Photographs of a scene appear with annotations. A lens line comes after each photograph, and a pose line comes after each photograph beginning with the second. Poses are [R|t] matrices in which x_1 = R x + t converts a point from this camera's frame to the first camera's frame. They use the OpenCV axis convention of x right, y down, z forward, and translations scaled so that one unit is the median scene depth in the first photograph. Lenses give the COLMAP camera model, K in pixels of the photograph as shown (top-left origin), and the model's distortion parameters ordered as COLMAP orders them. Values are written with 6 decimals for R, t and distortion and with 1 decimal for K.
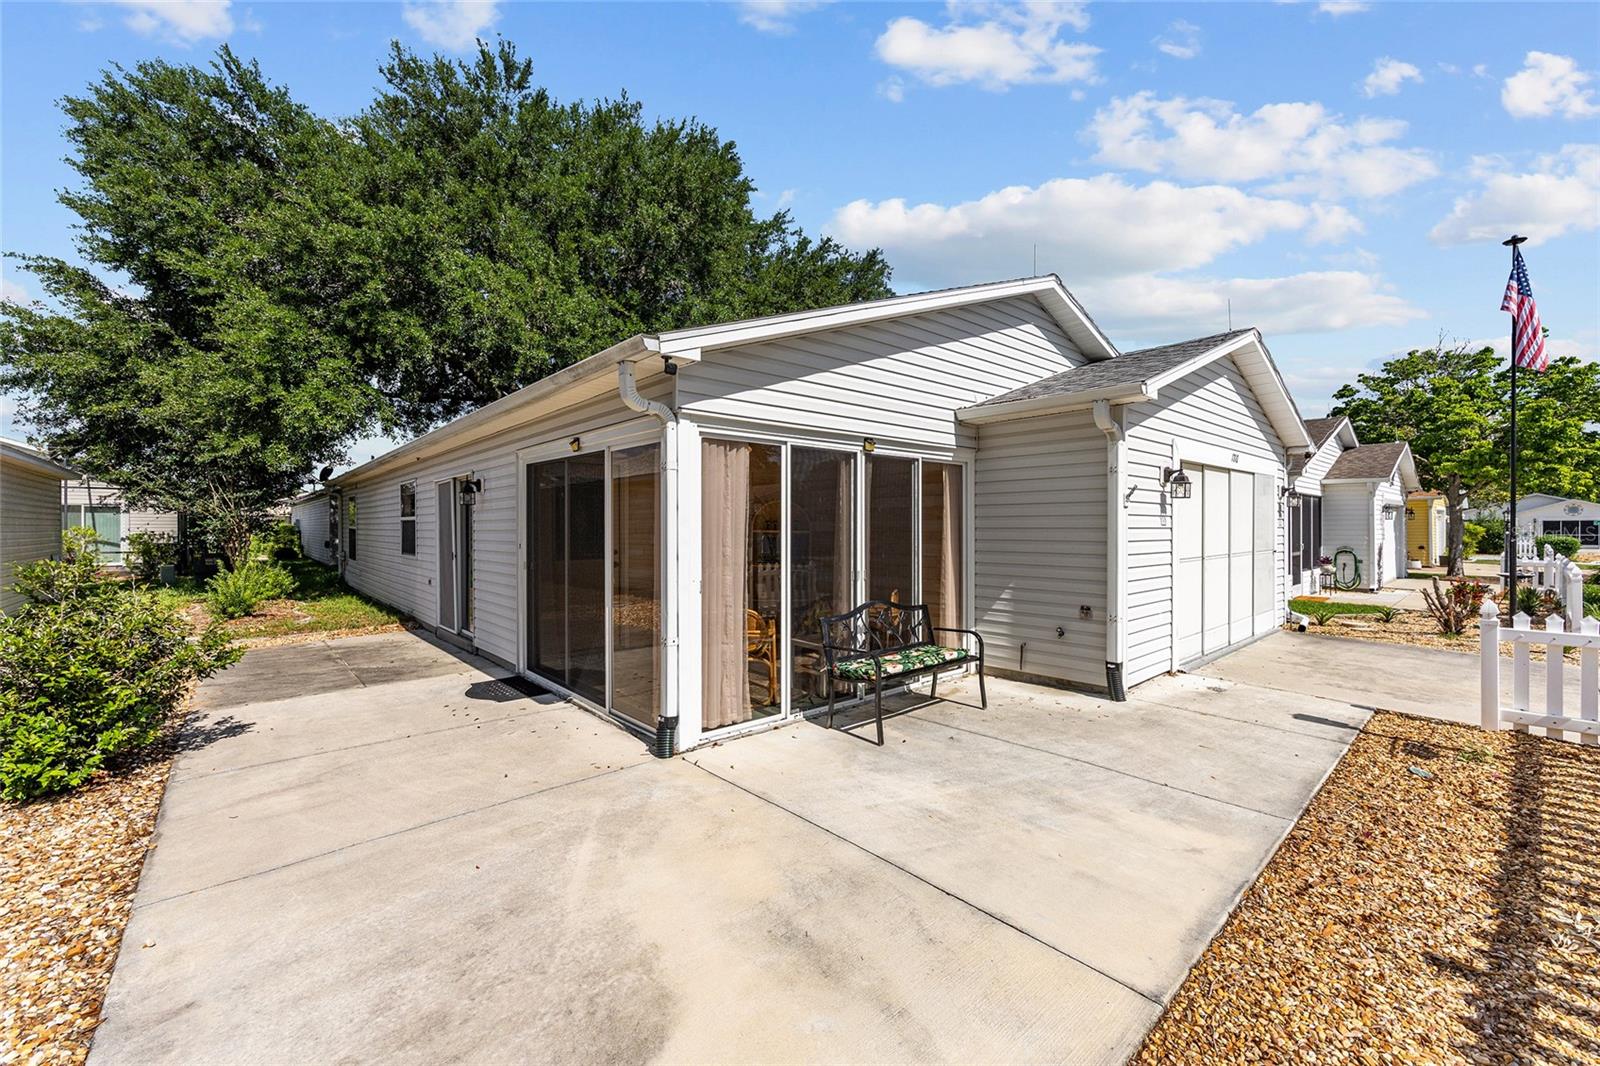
lens RADIAL K [[641.2, 0, 801.8], [0, 641.2, 527.7], [0, 0, 1]] dist [-0.001111, -0.000100]
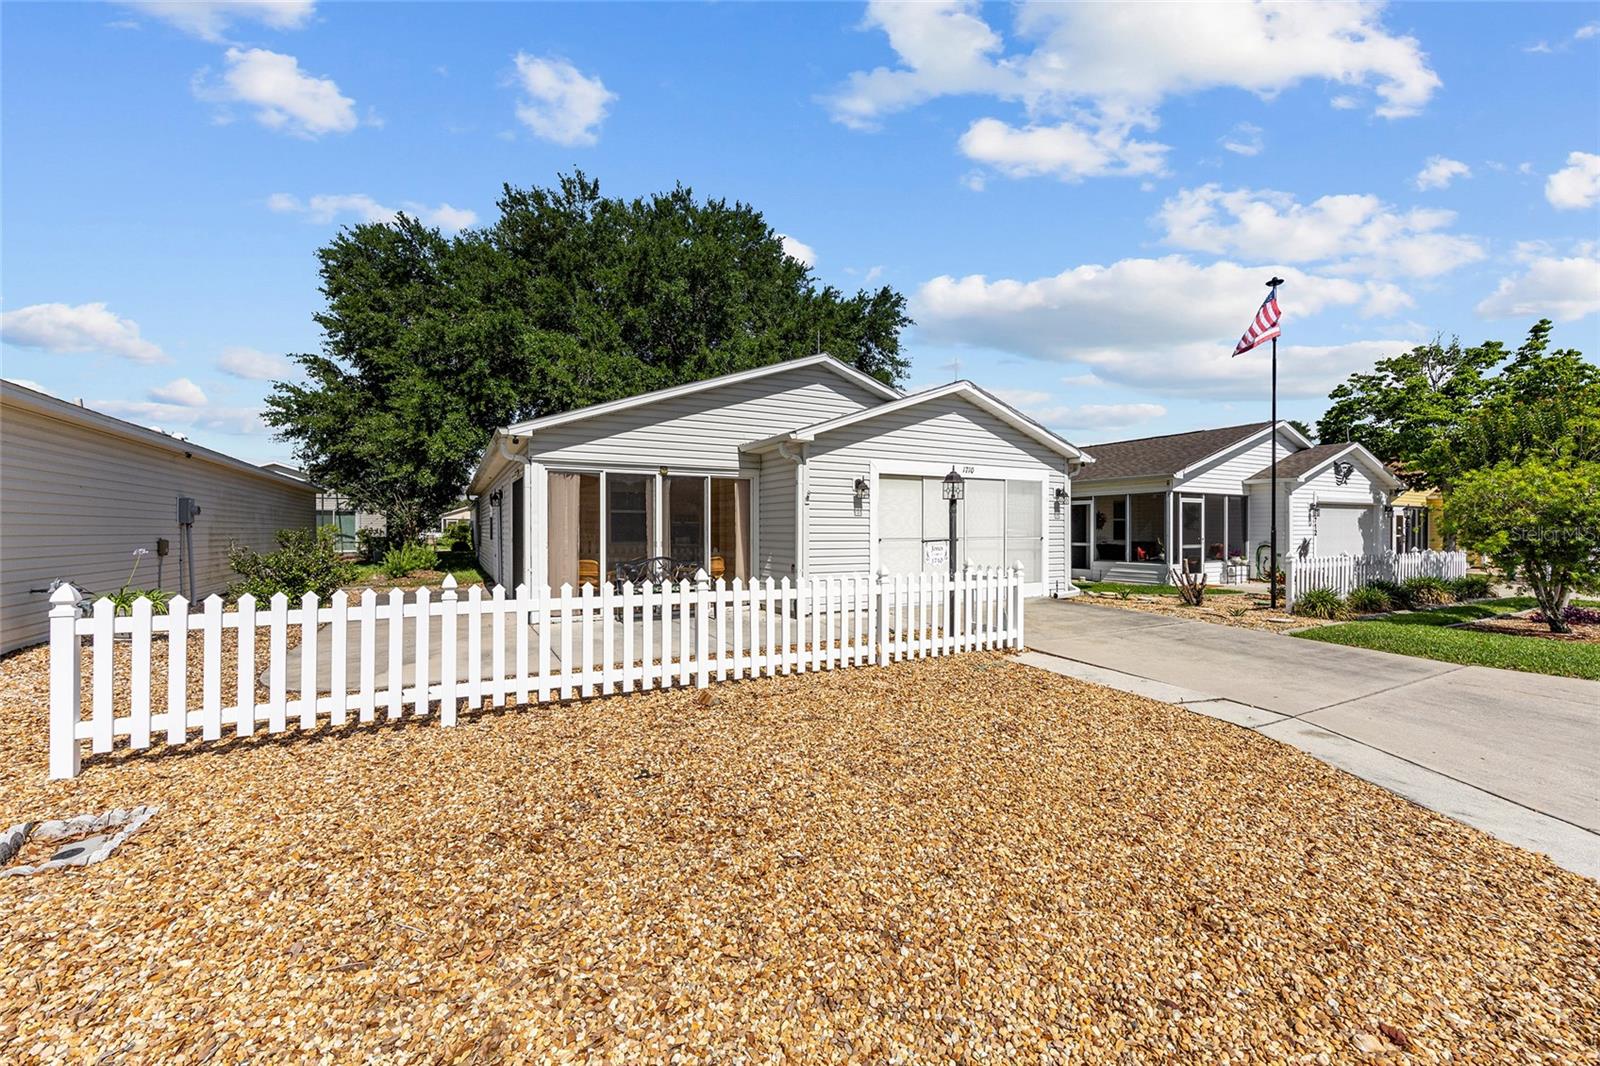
lens RADIAL K [[640.0, 0, 800.0], [0, 640.0, 533.0], [0, 0, 1]] dist [0.000057, 0.000120]
pose [[0.973561, 0.002934, -0.228407, 0.381364], [-0.002440, 0.999994, 0.002443, 0.016916], [0.228413, -0.001821, 0.973563, -0.275823]]
